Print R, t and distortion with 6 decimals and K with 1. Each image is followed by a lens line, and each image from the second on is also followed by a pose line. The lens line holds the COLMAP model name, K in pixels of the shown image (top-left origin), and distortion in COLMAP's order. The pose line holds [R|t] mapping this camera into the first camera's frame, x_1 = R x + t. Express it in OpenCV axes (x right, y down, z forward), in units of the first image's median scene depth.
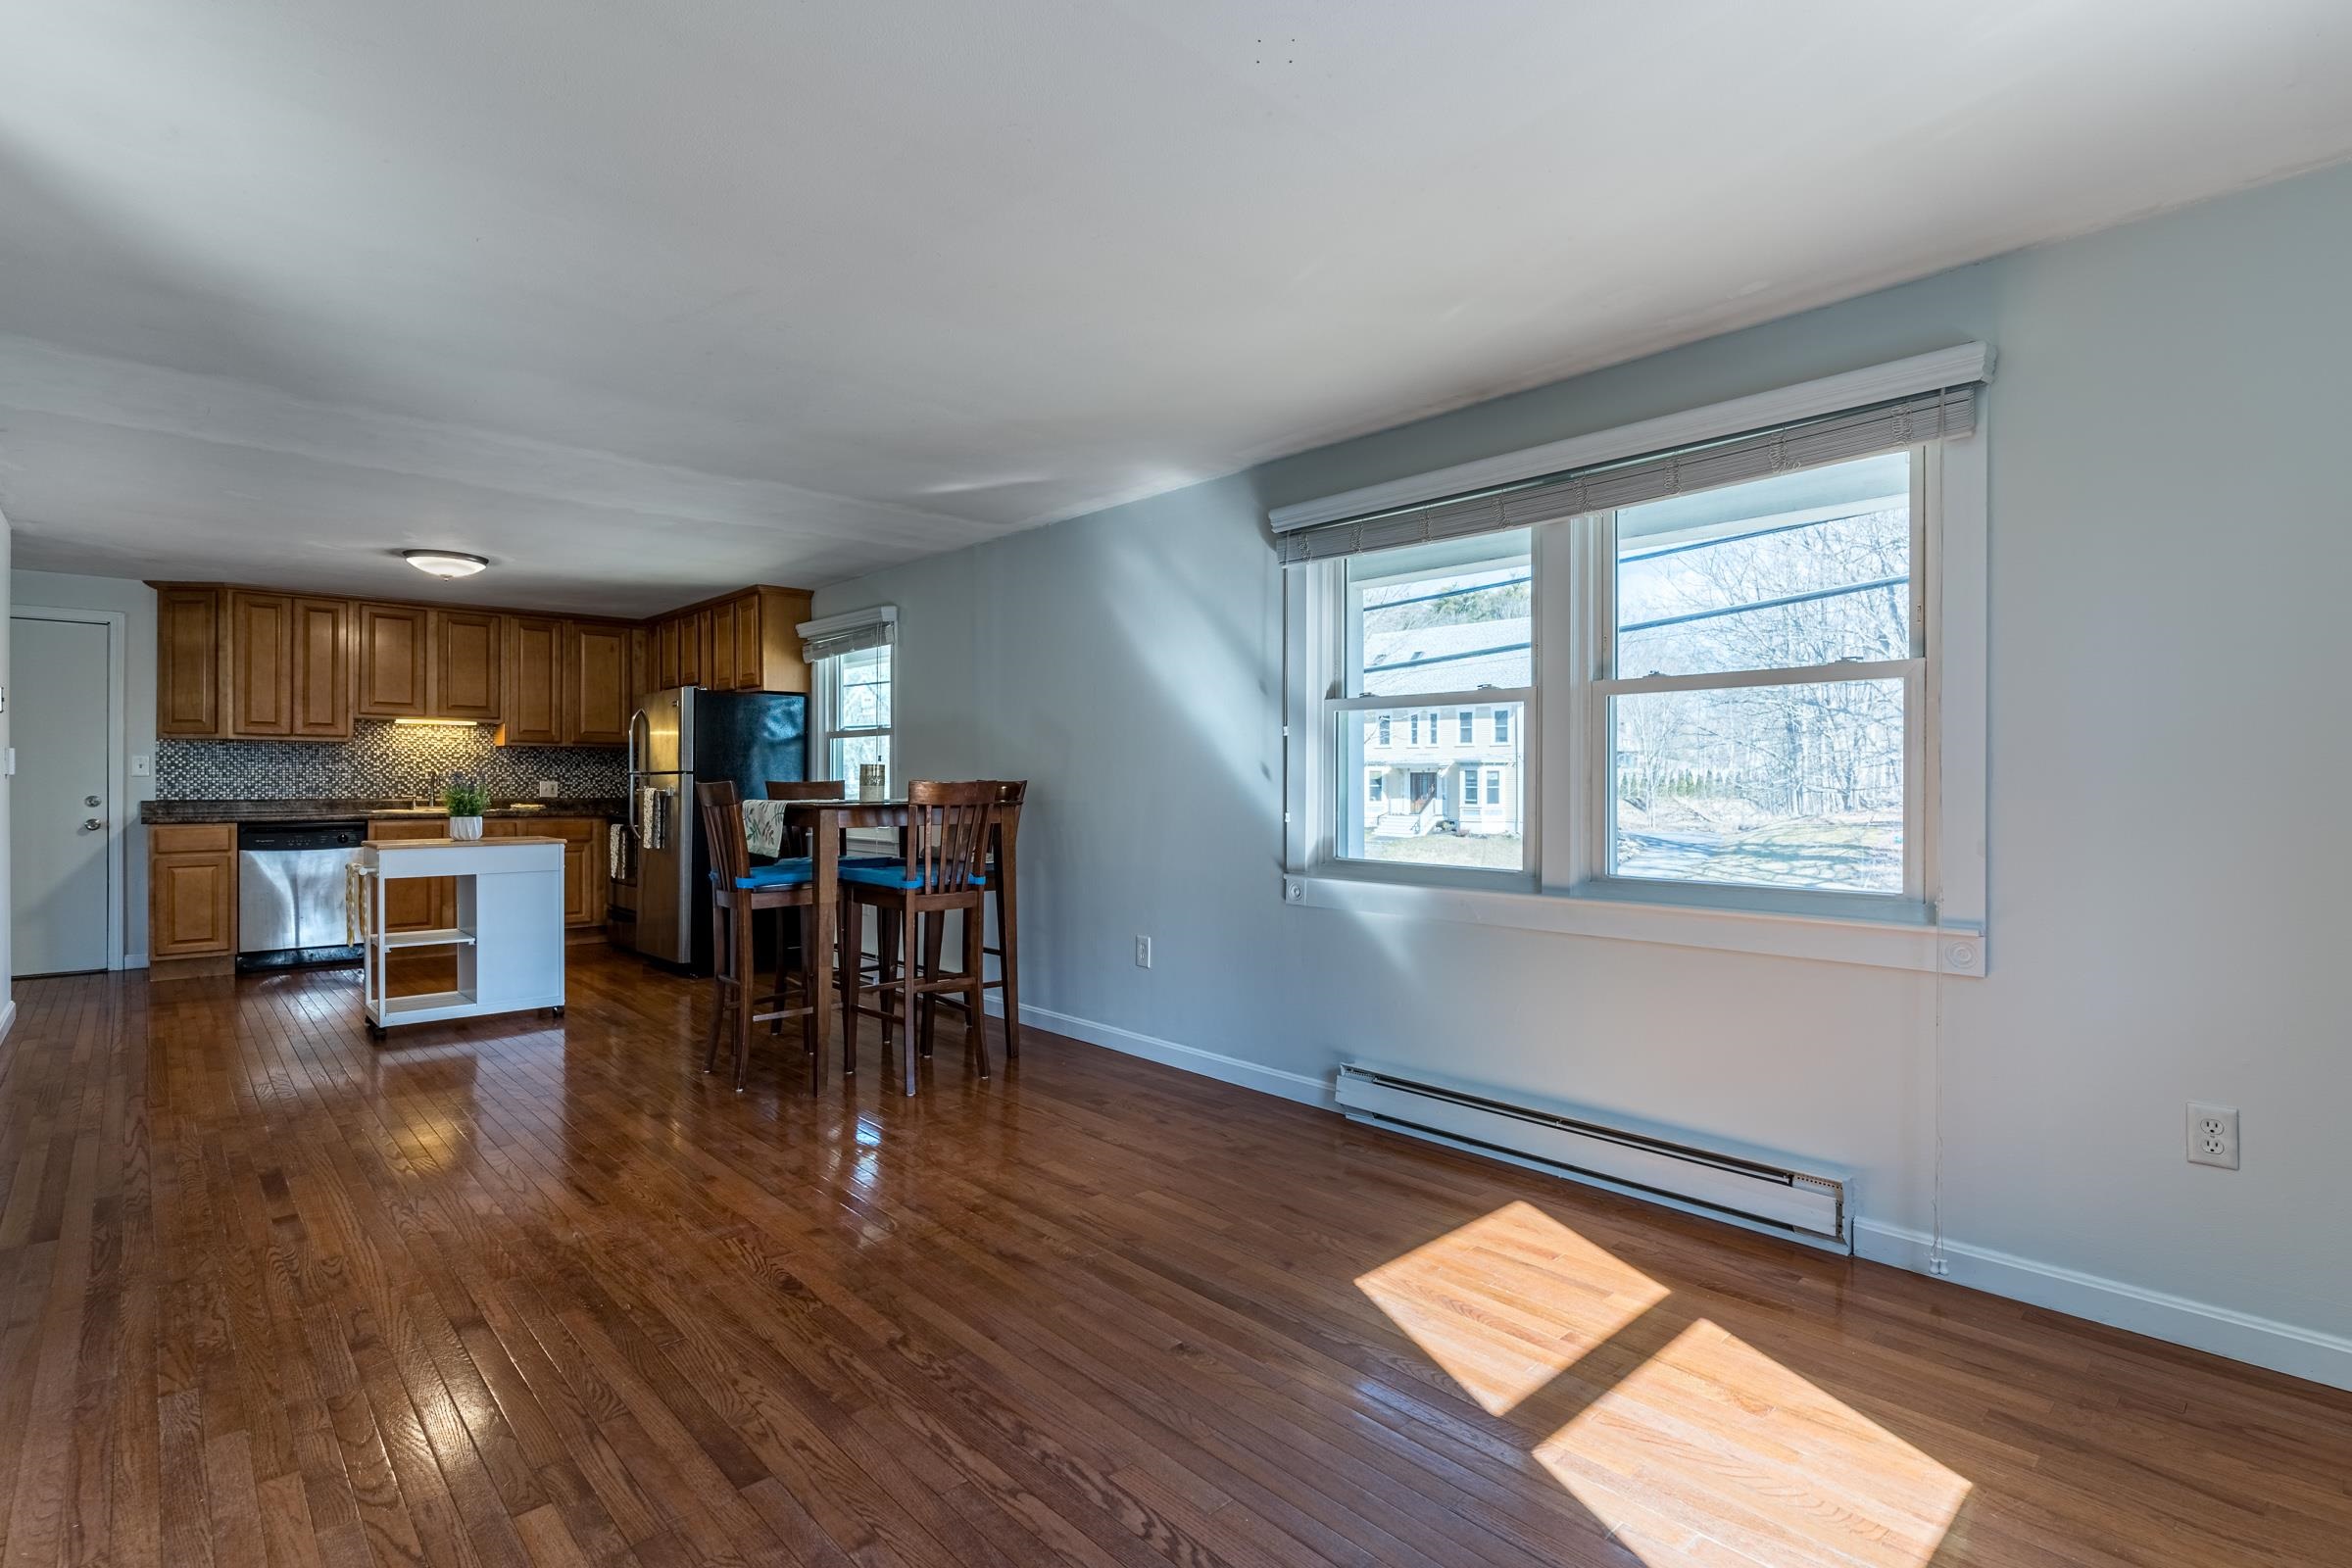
lens RADIAL K [[1126.1, 0, 1170.0], [0, 1126.1, 784.6], [0, 0, 1]] dist [0.005827, -0.003299]
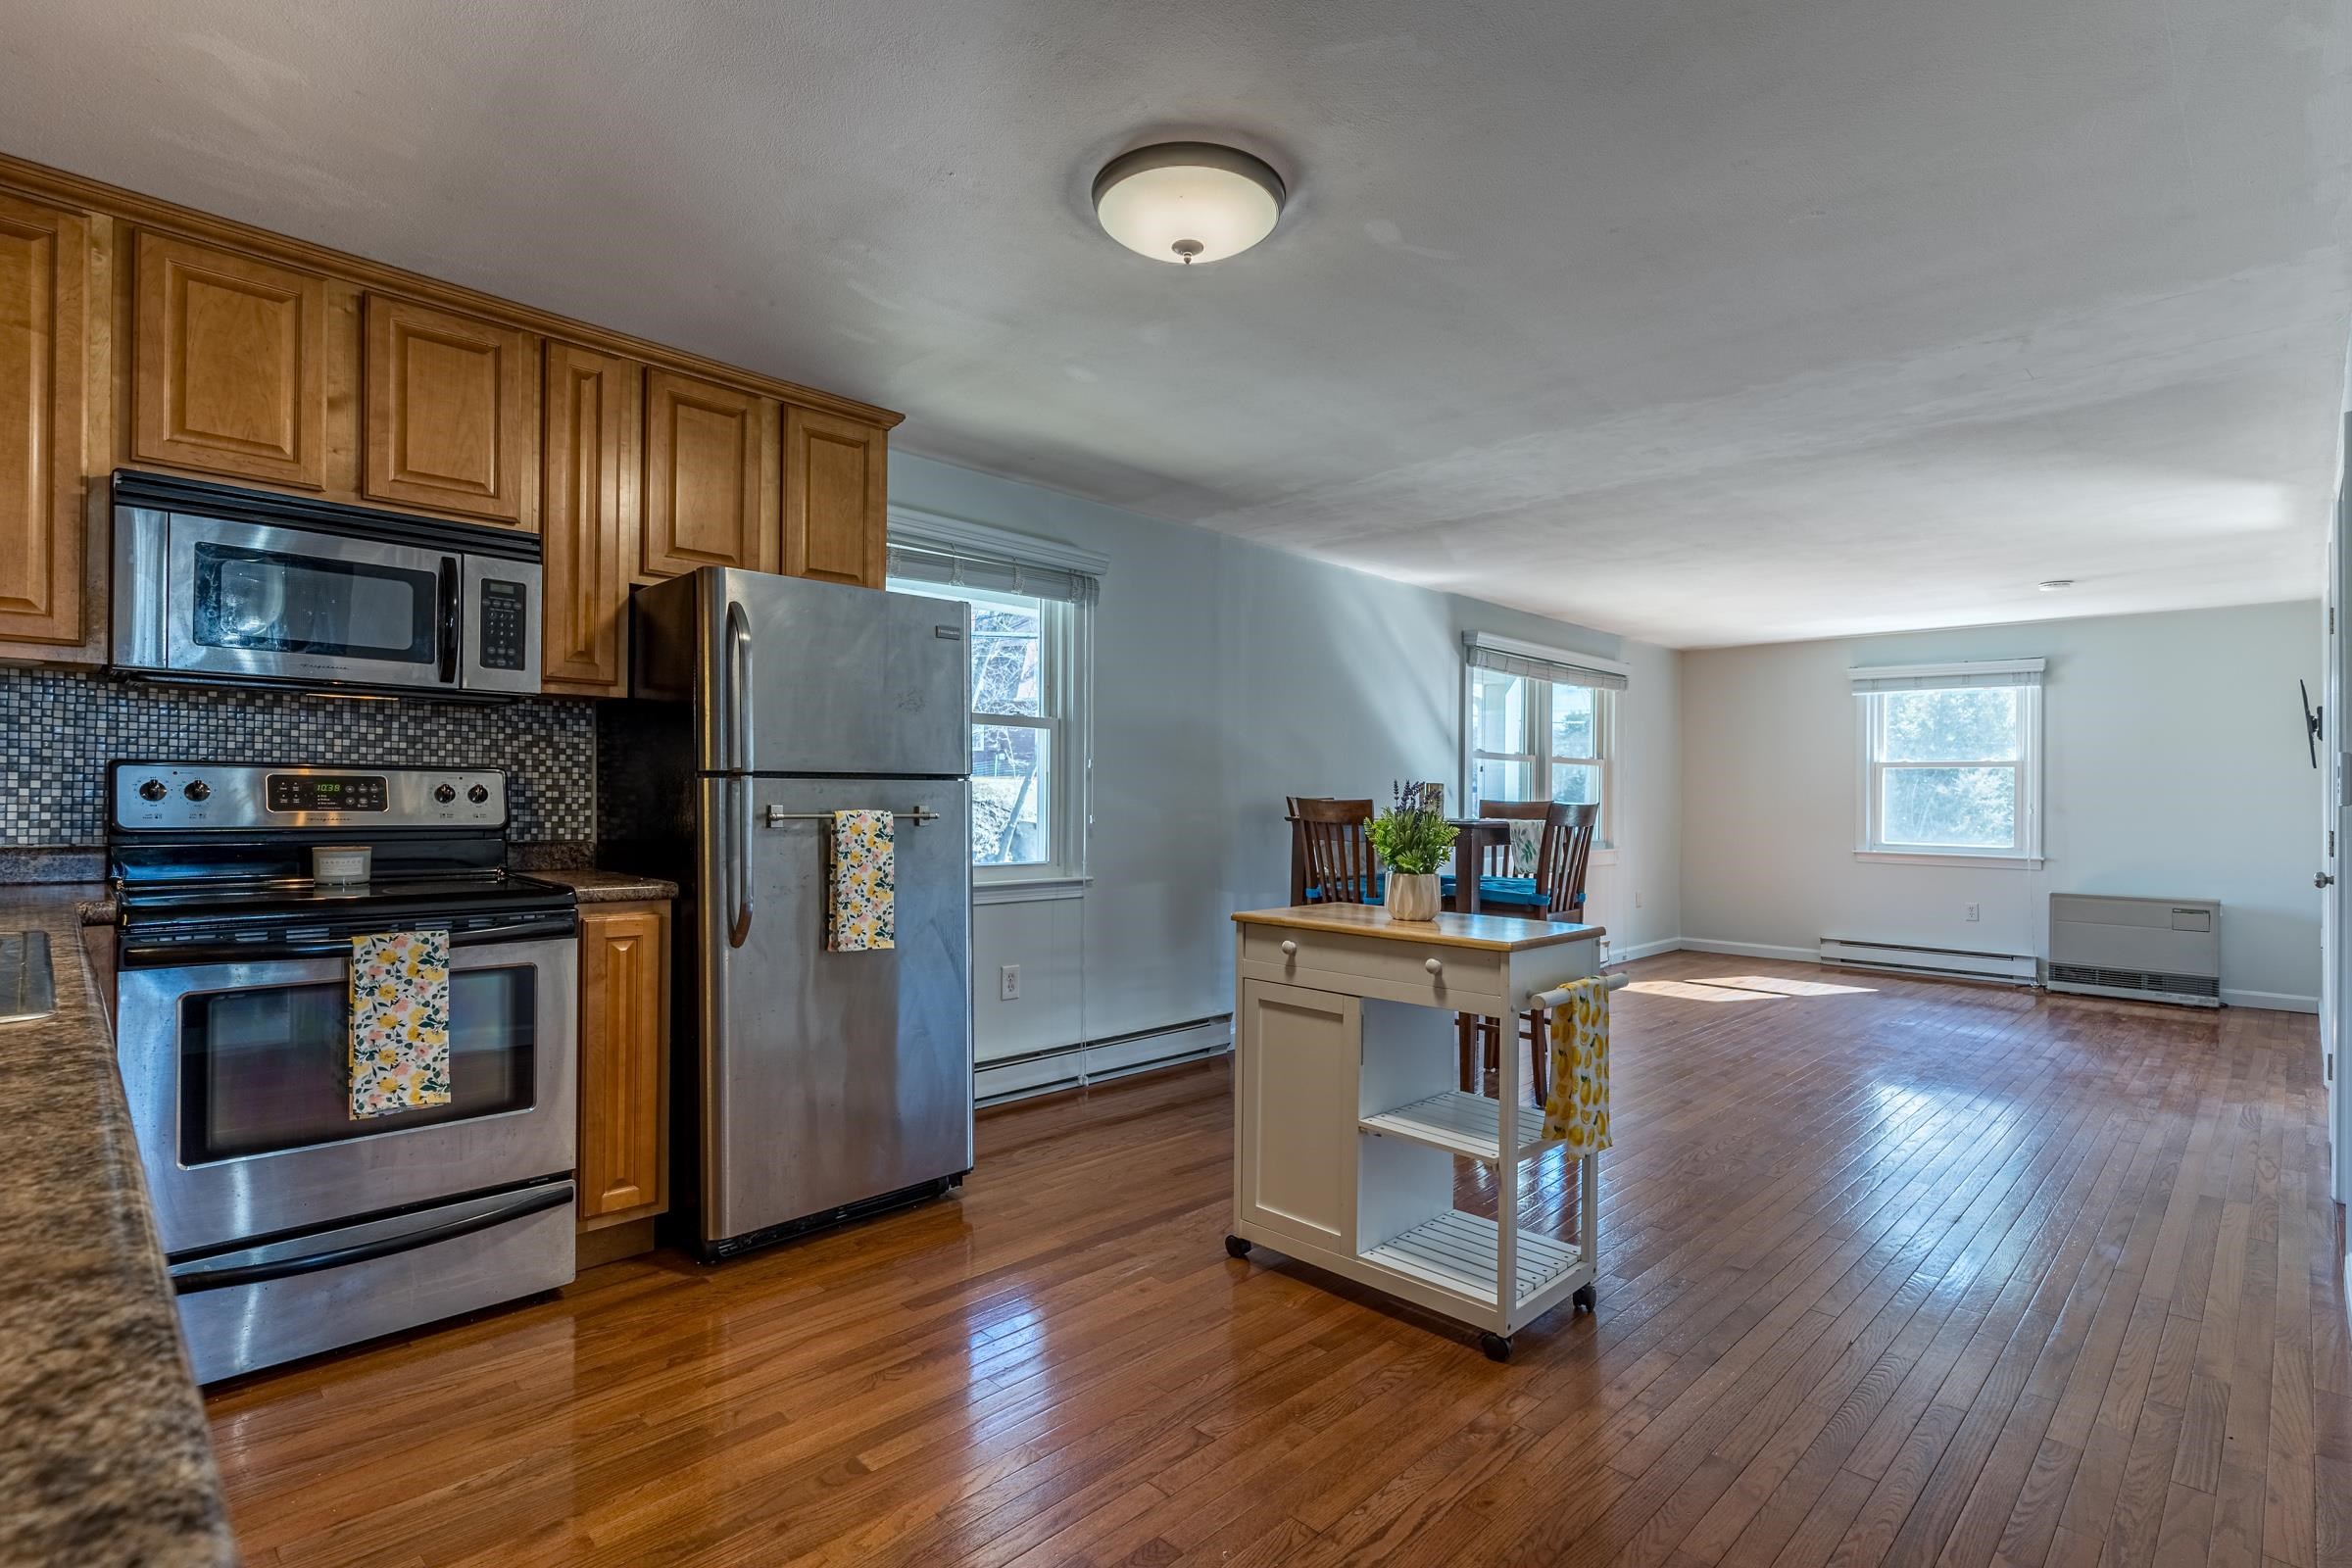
lens RADIAL K [[1126.1, 0, 1177.8], [0, 1126.1, 792.3], [0, 0, 1]] dist [0.005827, -0.003299]
pose [[-0.049758, 0.001160, 0.998761, -0.905105], [-0.010027, 0.999948, -0.001661, -0.004508], [-0.998711, -0.010098, -0.049744, 0.913548]]
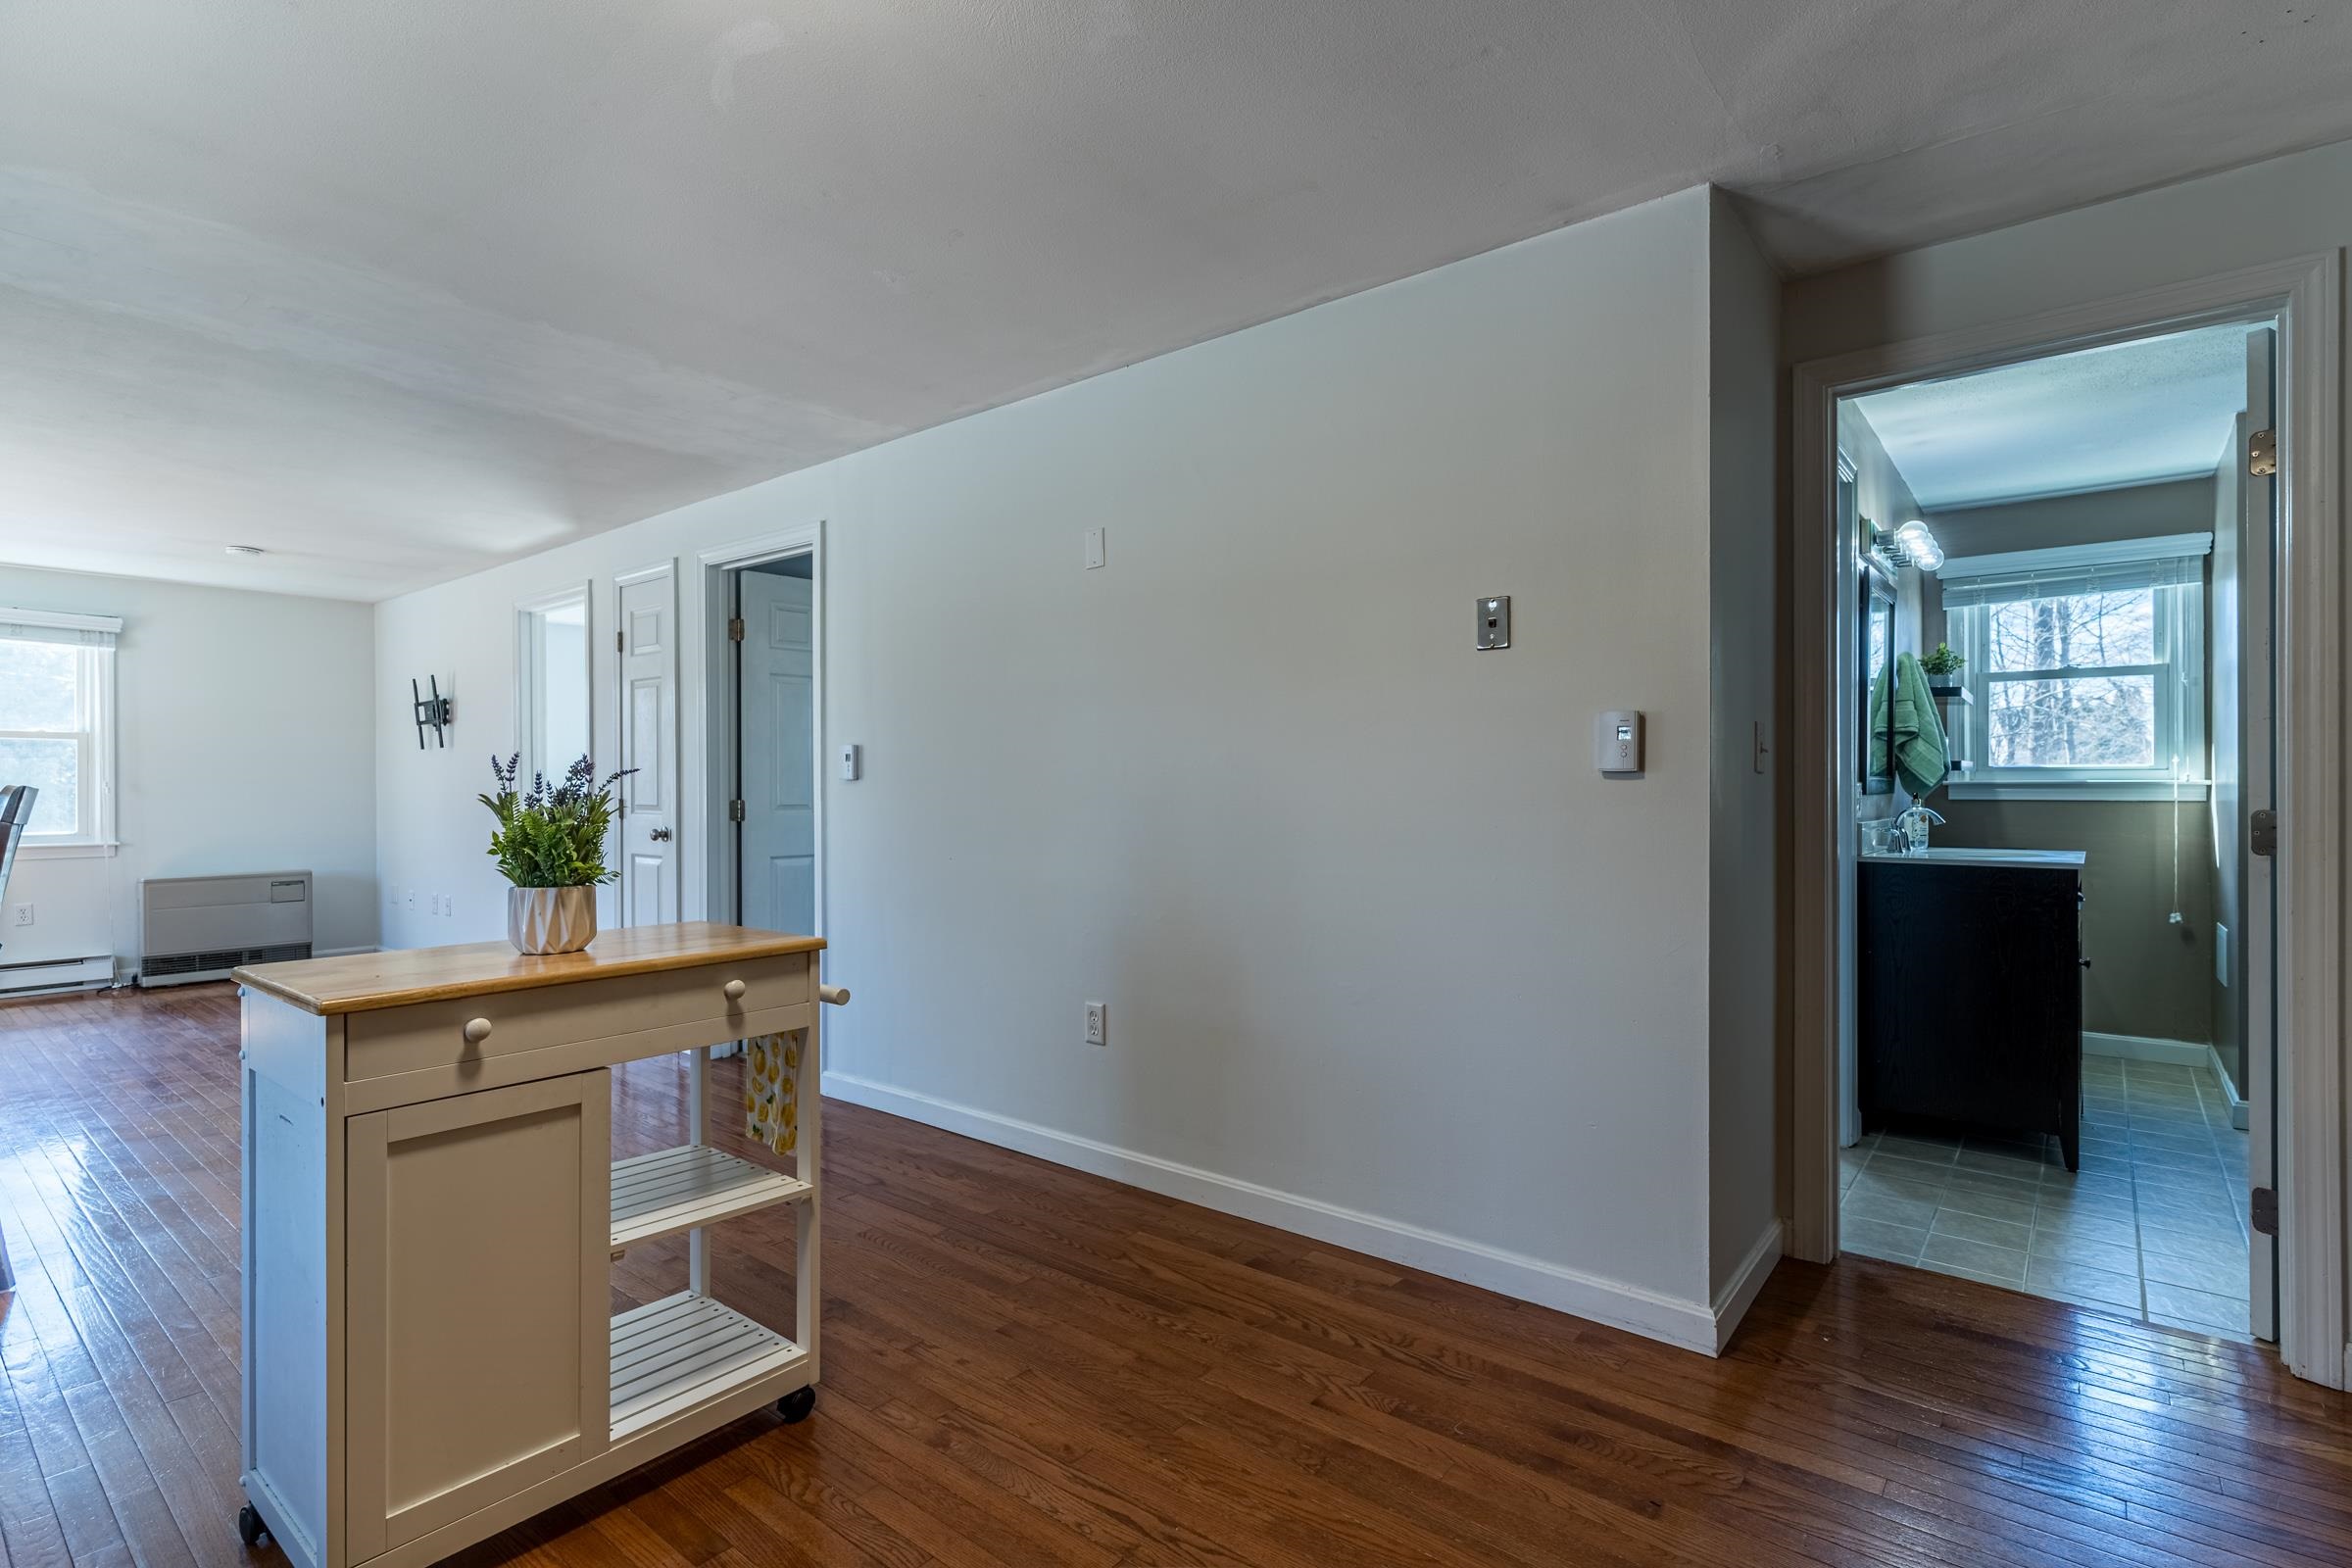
lens RADIAL K [[1126.1, 0, 1167.8], [0, 1126.1, 782.1], [0, 0, 1]] dist [0.005827, -0.003299]
pose [[-0.988569, -0.000712, -0.150765, -0.607725], [-0.000500, 0.999999, -0.001445, -0.002534], [0.150766, -0.001353, -0.988569, 1.117780]]
